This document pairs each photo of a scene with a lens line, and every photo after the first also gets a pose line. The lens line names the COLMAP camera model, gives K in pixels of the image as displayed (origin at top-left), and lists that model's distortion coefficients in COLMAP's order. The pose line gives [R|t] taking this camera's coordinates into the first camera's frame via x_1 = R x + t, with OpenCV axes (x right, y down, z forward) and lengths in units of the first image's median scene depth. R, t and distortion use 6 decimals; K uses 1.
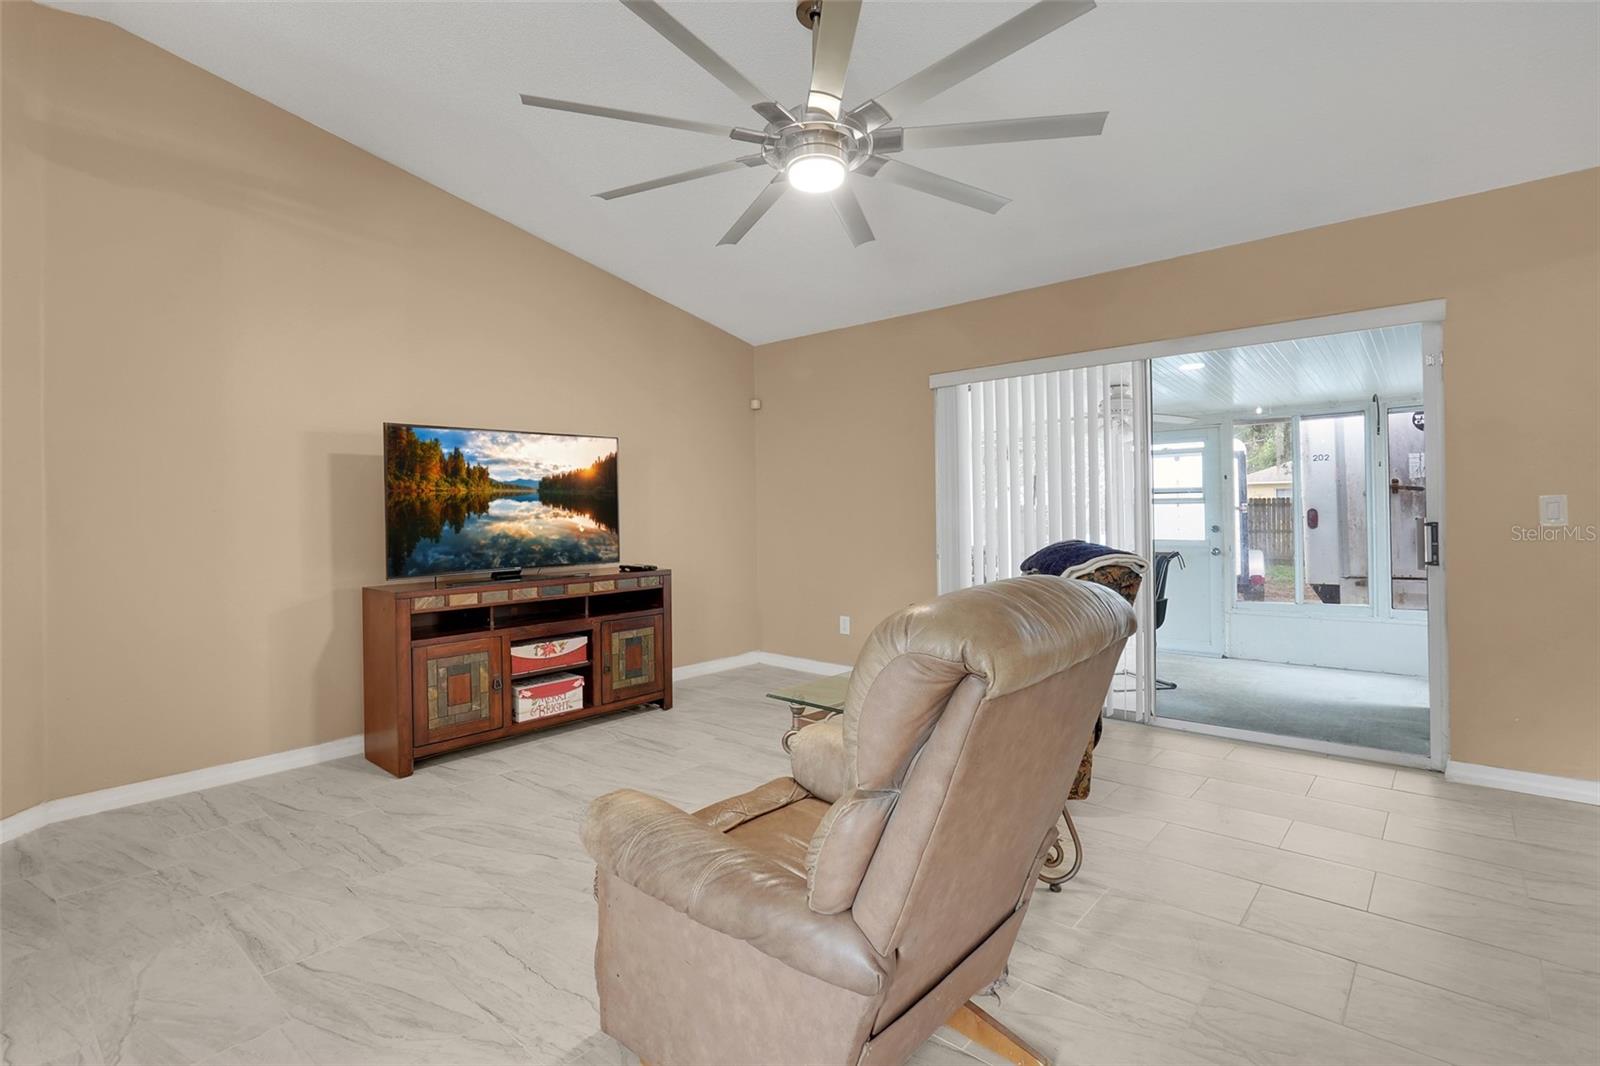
lens RADIAL K [[764.4, 0, 801.7], [0, 764.4, 524.2], [0, 0, 1]] dist [-0.011847, 0.000215]
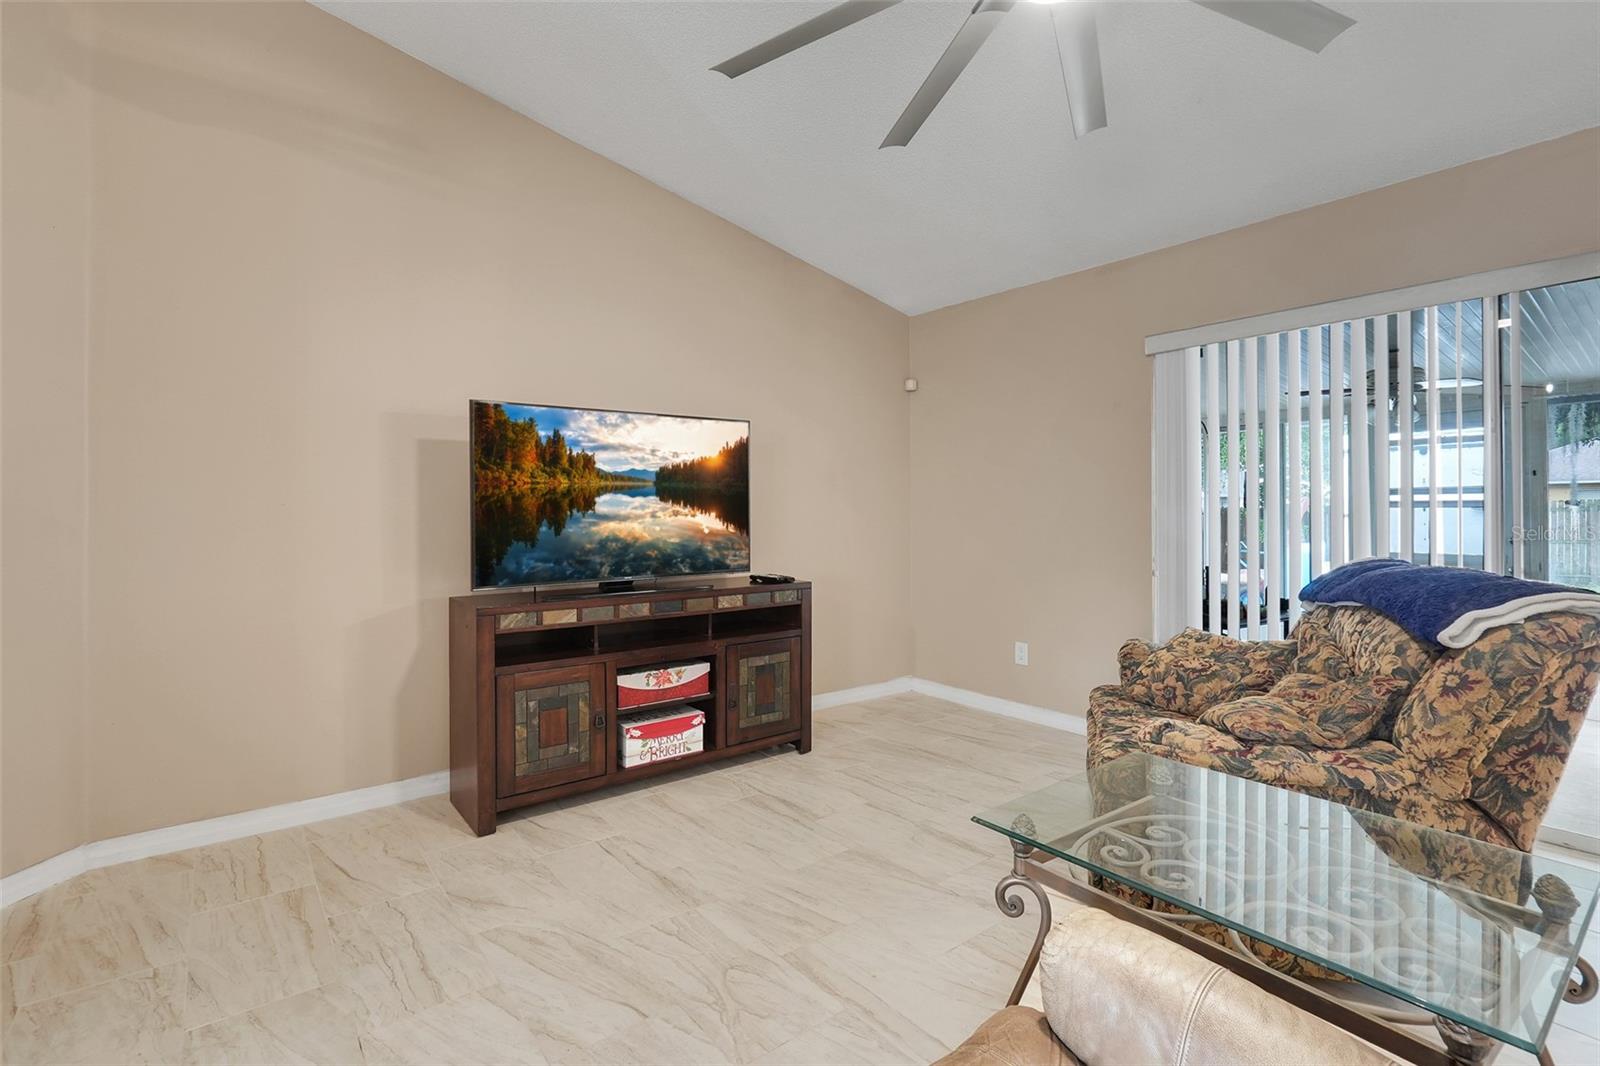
lens RADIAL K [[746.4, 0, 799.7], [0, 746.4, 518.7], [0, 0, 1]] dist [-0.004650, 0.000765]
pose [[0.983691, 0.012466, -0.179435, -0.048270], [-0.013158, 0.999910, -0.002667, -0.006271], [0.179385, 0.004985, 0.983766, 0.247092]]
